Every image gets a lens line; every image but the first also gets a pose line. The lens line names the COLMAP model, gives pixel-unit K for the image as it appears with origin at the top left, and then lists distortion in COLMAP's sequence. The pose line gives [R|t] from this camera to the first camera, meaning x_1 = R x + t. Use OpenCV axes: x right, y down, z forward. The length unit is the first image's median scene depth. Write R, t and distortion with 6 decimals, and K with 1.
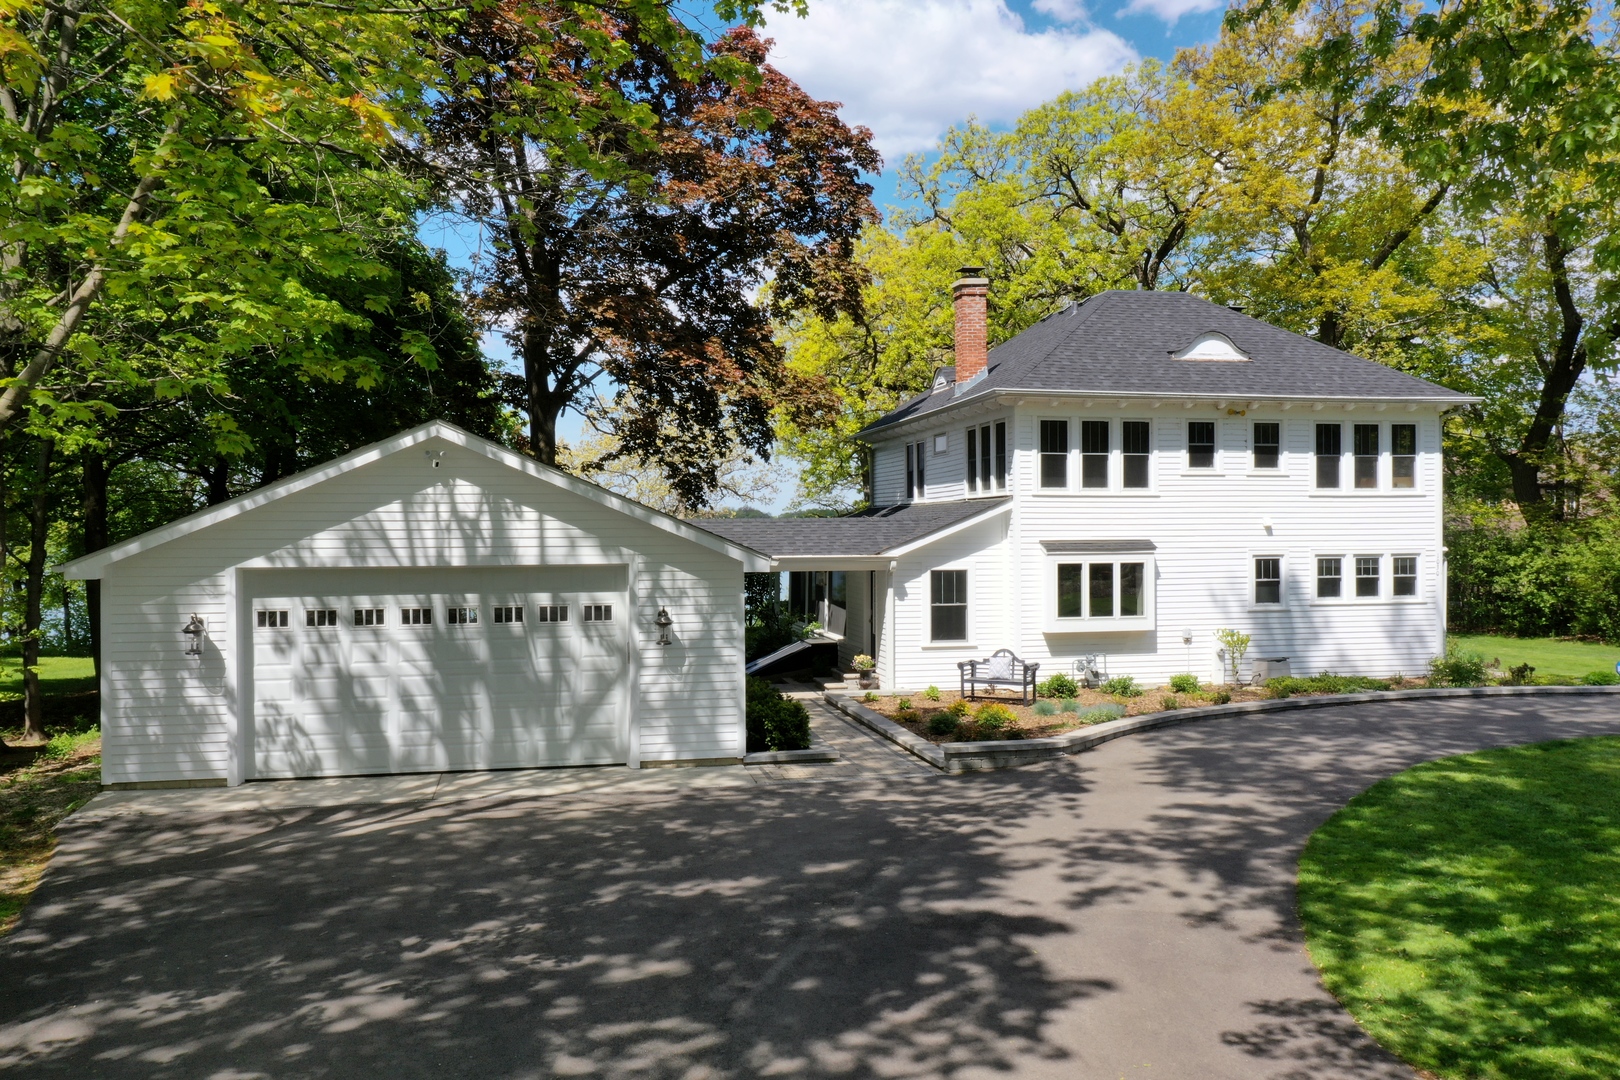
lens RADIAL K [[1321.6, 0, 807.7], [0, 1321.6, 538.8], [0, 0, 1]] dist [0.010895, 0.000820]
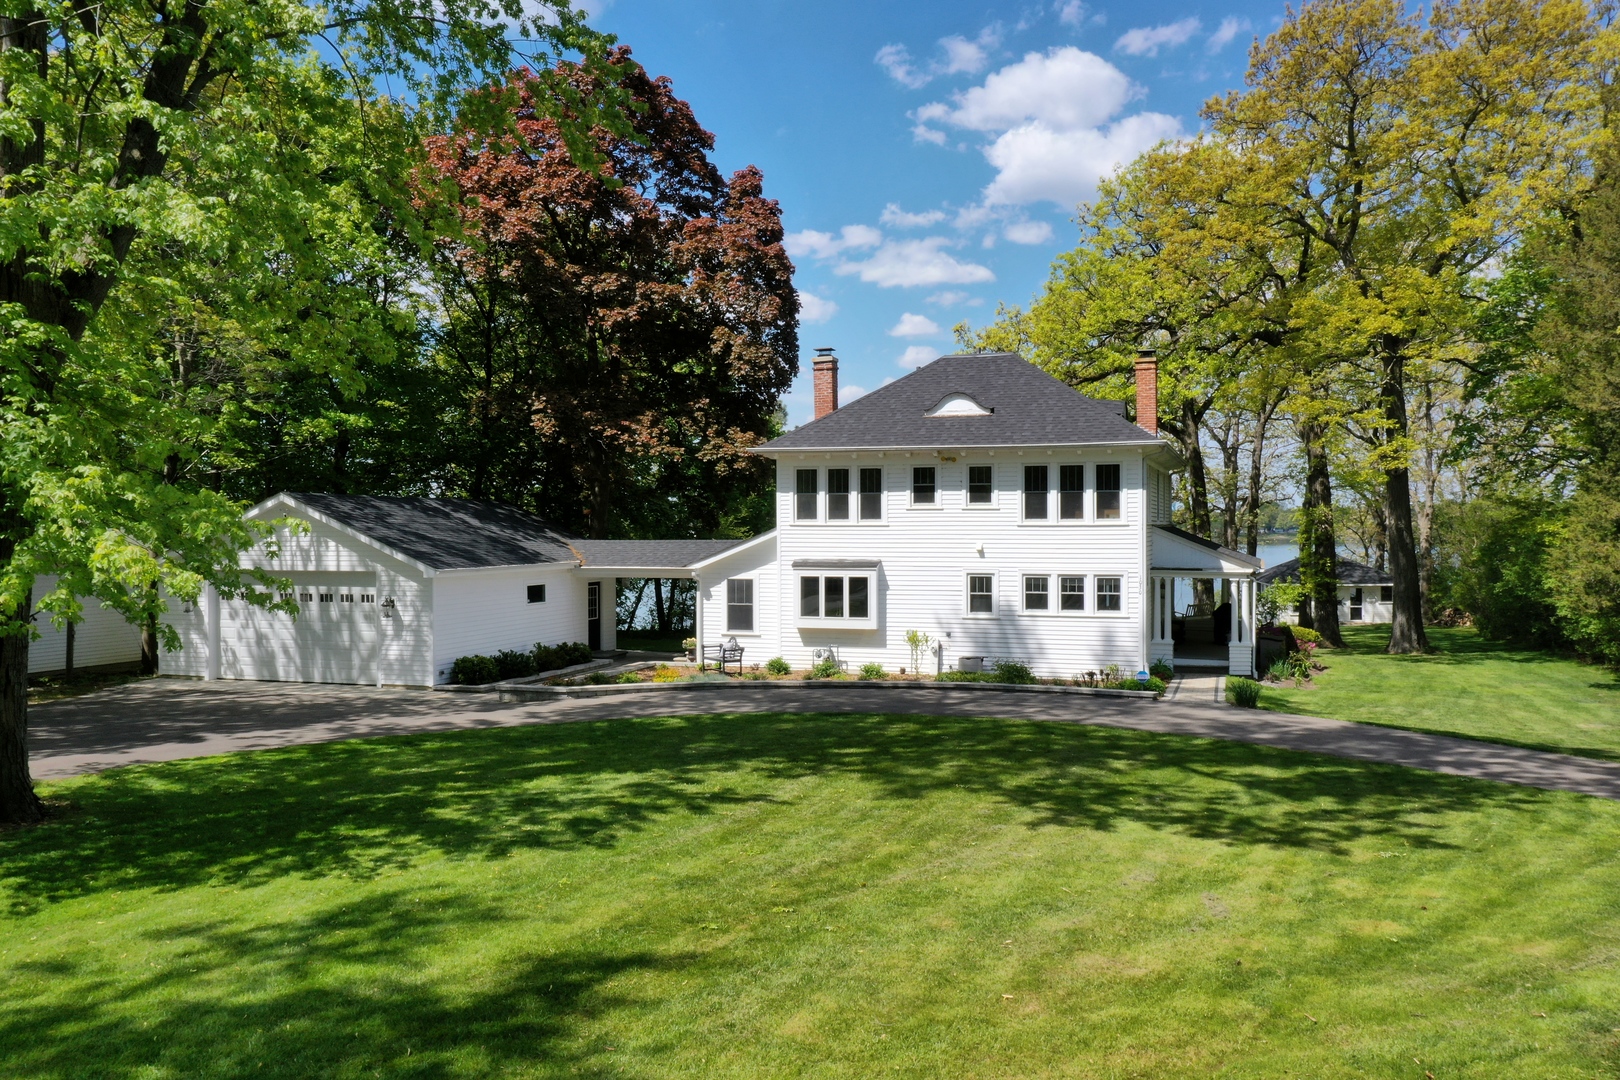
lens RADIAL K [[1321.6, 0, 812.8], [0, 1321.6, 537.2], [0, 0, 1]] dist [0.010895, 0.000820]
pose [[0.858865, 0.007520, -0.512148, 0.860021], [-0.007252, 0.999971, 0.002520, -0.023975], [0.512151, 0.001550, 0.858894, -0.147251]]
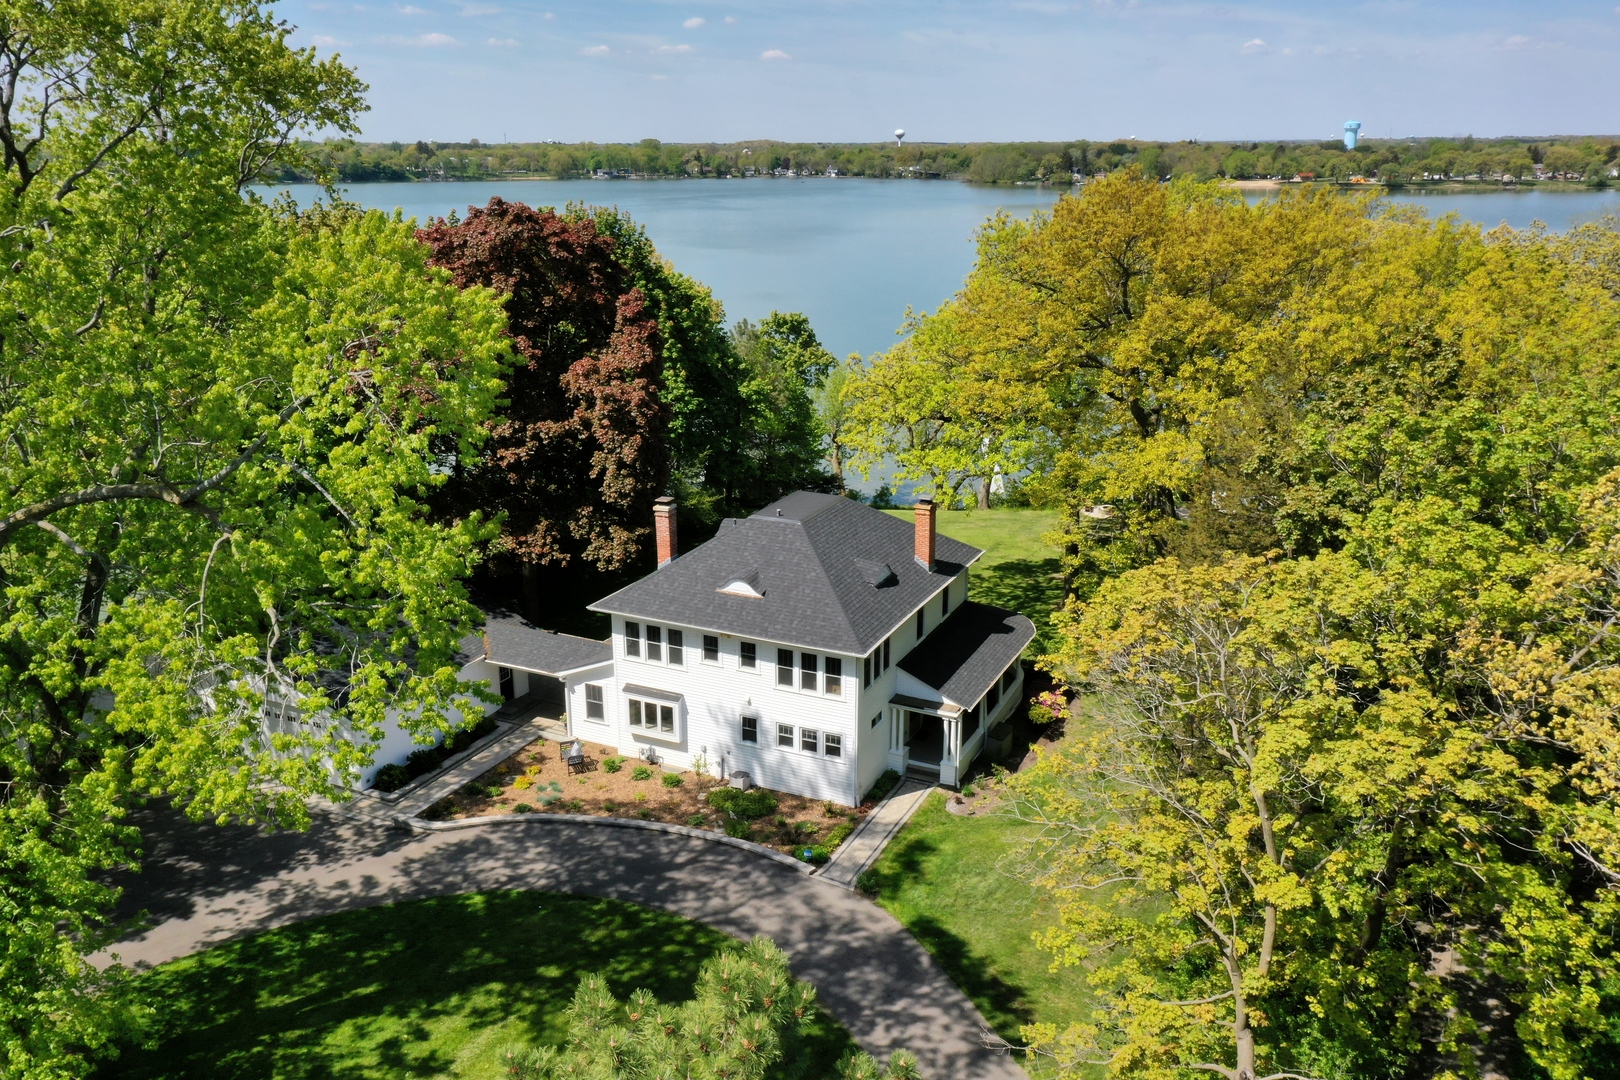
lens RADIAL K [[1321.6, 0, 808.2], [0, 1321.6, 538.1], [0, 0, 1]] dist [0.010895, 0.000820]
pose [[0.785287, 0.182141, -0.591734, 1.380711], [-0.010034, 0.959366, 0.281985, -0.688988], [0.619051, -0.215501, 0.755205, -0.176401]]
